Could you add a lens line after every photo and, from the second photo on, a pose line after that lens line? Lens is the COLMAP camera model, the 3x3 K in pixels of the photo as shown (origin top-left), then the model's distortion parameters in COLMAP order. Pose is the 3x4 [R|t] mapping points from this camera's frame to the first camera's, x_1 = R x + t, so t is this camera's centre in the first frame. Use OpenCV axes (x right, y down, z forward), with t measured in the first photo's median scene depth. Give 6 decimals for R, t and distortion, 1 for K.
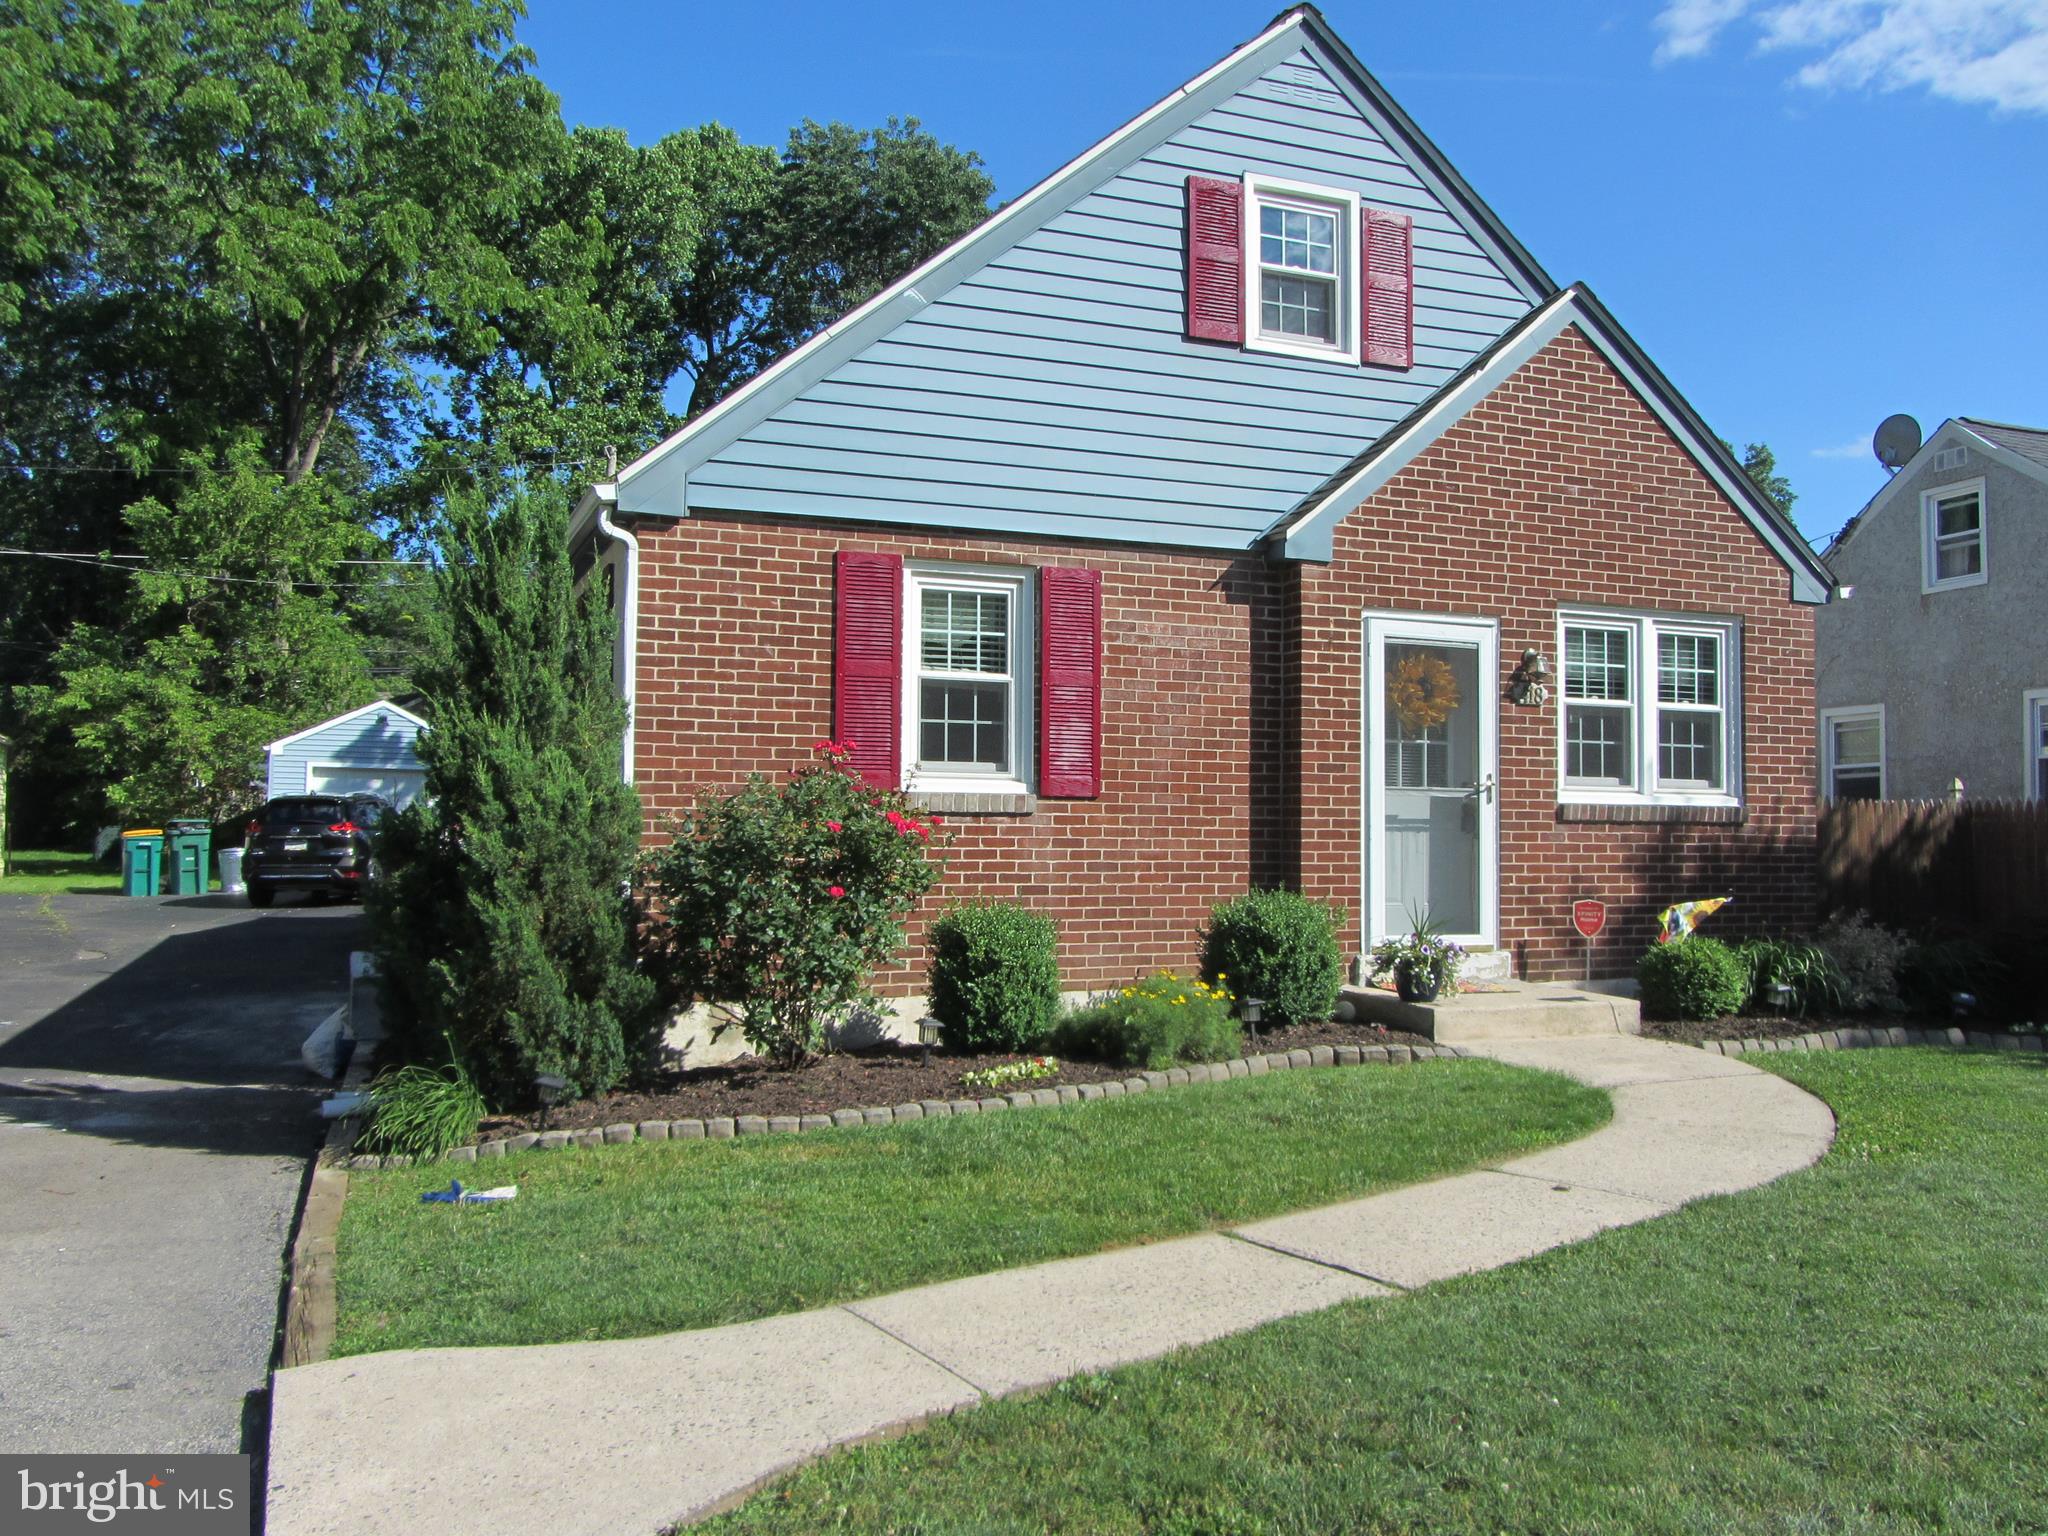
lens RADIAL K [[1731.7, 0, 1024.0], [0, 1731.7, 768.0], [0, 0, 1]] dist [-0.023605, 0.014763]
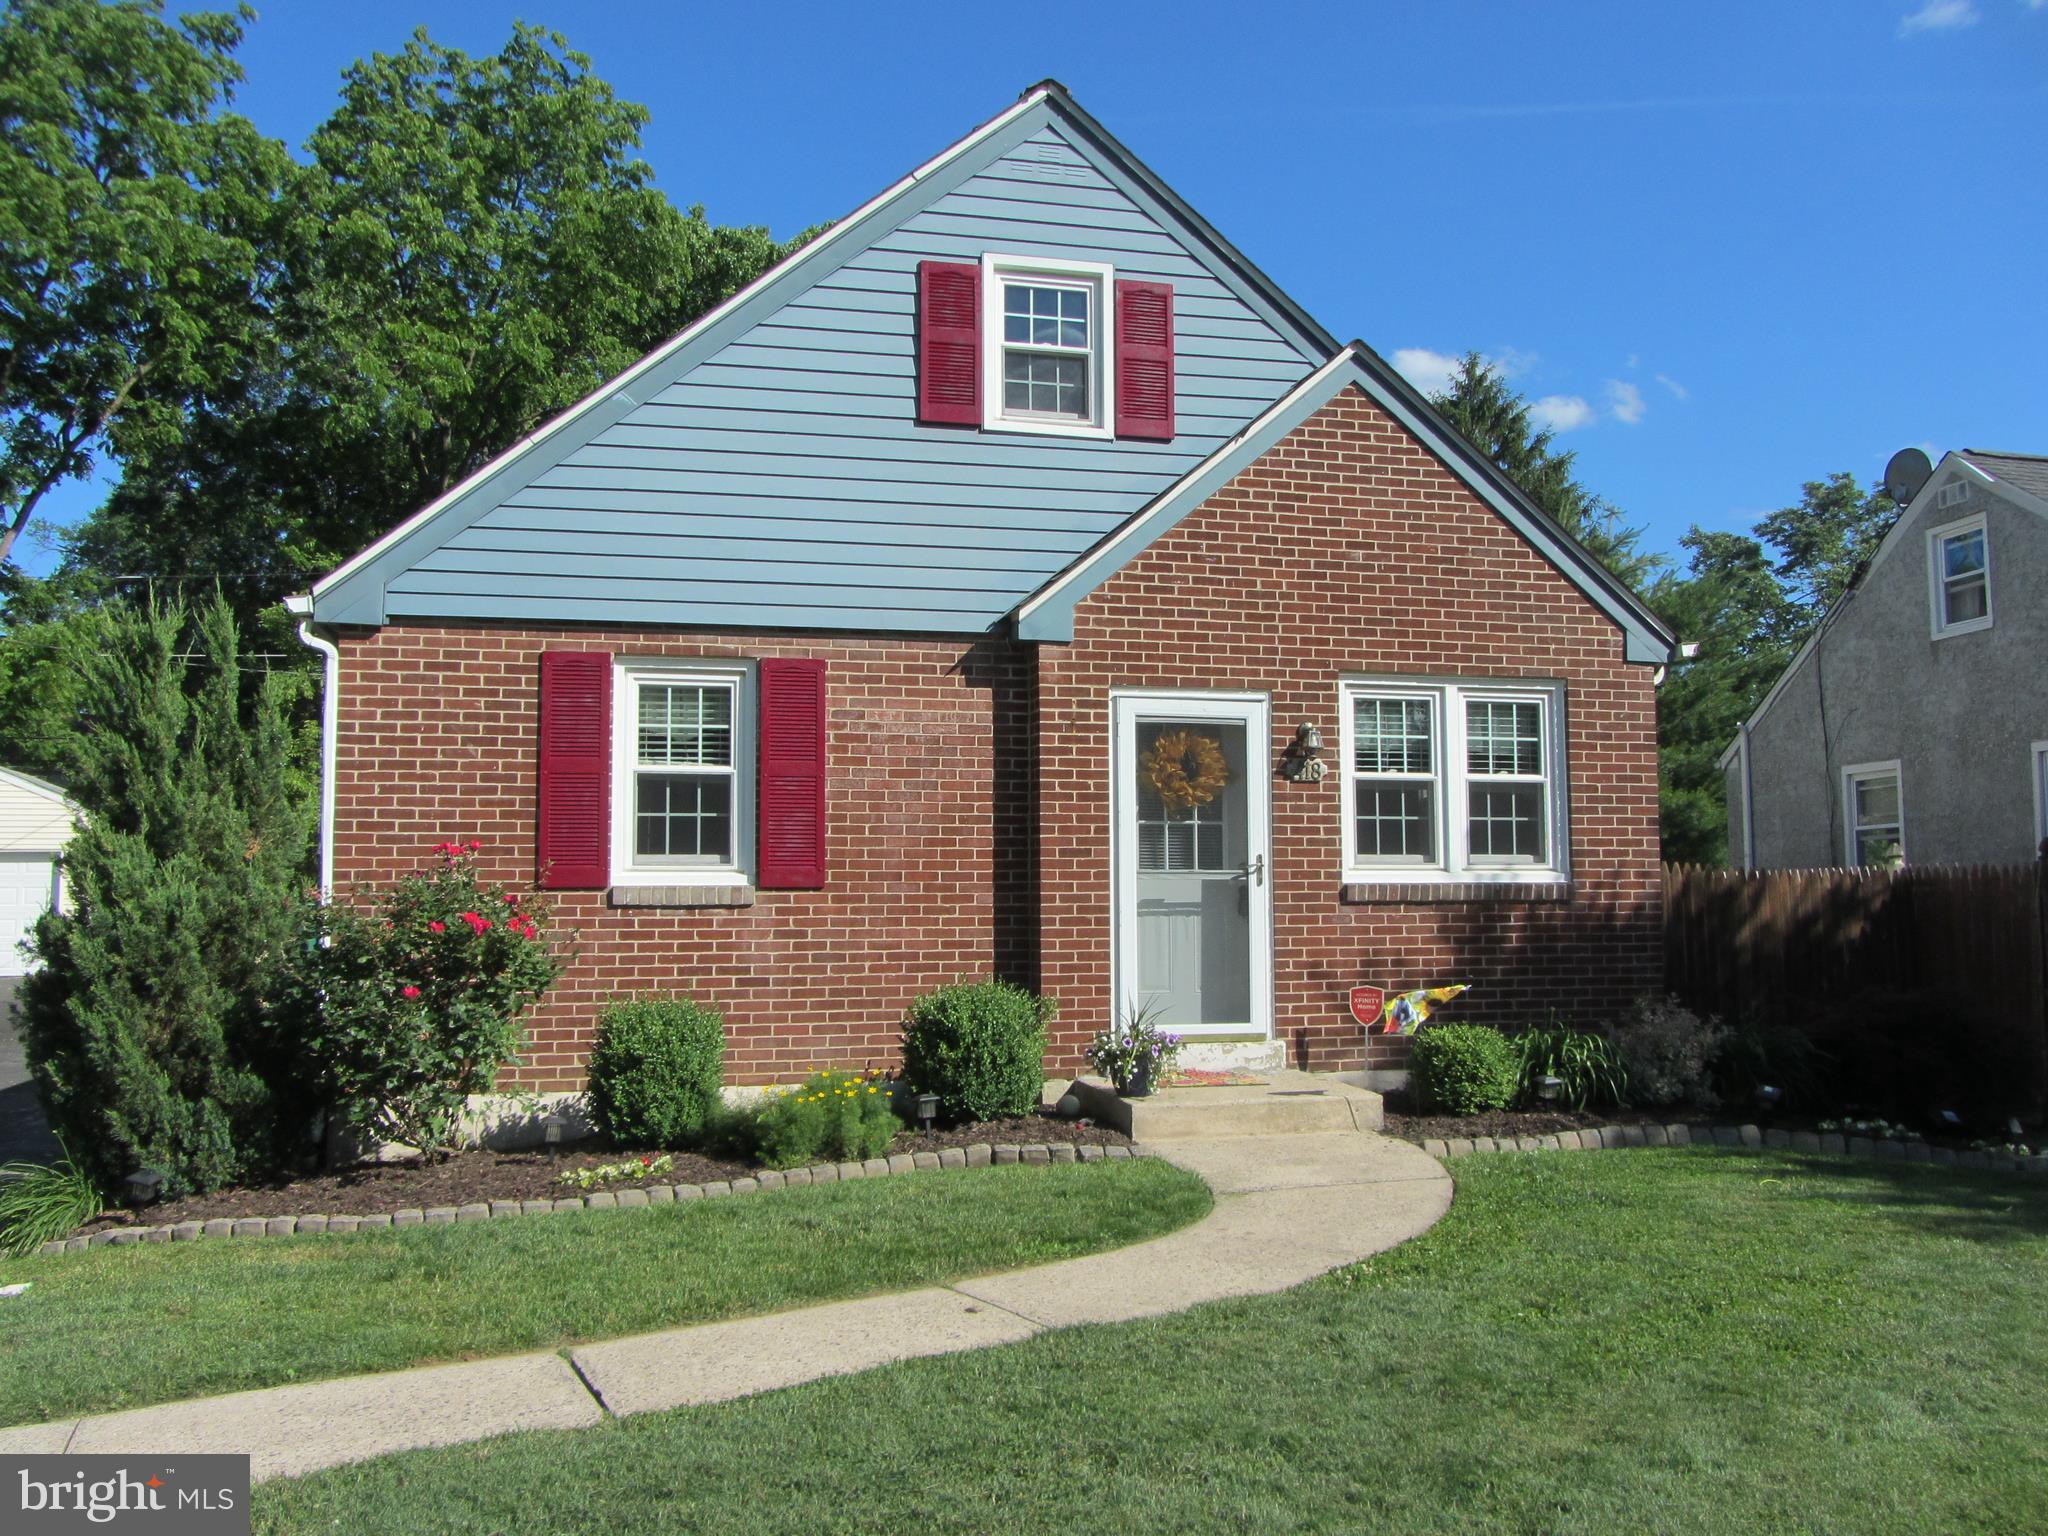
lens RADIAL K [[1731.7, 0, 1024.0], [0, 1731.7, 768.0], [0, 0, 1]] dist [-0.023605, 0.014763]
pose [[0.989444, -0.025700, -0.142621, 0.288464], [0.020197, 0.998999, -0.039903, -0.009217], [0.143504, 0.036601, 0.988973, 0.031411]]
